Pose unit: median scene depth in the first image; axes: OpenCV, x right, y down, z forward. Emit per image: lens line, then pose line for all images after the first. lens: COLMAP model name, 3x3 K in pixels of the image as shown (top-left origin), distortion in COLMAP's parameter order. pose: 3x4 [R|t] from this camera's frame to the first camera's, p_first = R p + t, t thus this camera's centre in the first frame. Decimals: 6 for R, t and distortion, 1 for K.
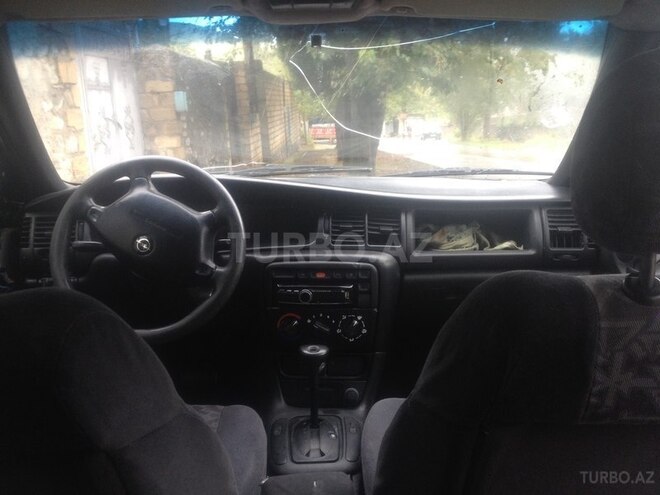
lens RADIAL K [[622.7, 0, 317.8], [0, 622.7, 246.4], [0, 0, 1]] dist [0.062746, -0.136761]
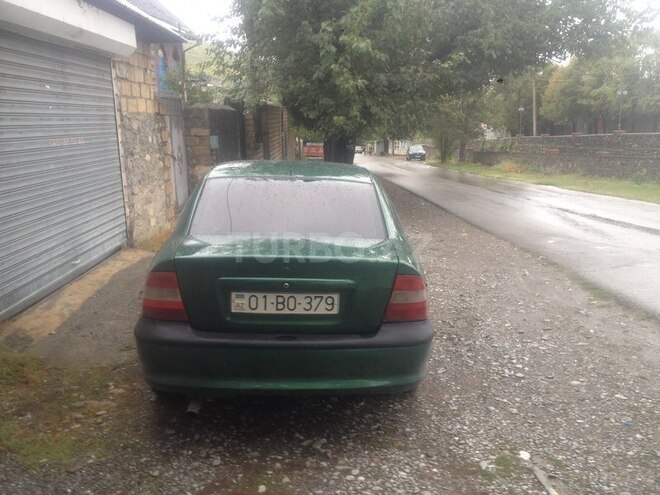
lens RADIAL K [[622.7, 0, 317.8], [0, 622.7, 246.4], [0, 0, 1]] dist [0.062746, -0.136761]
pose [[0.999505, 0.029118, 0.011910, 0.008840], [-0.028856, 0.999351, -0.021568, 0.021717], [-0.012531, 0.021213, 0.999696, -0.263383]]
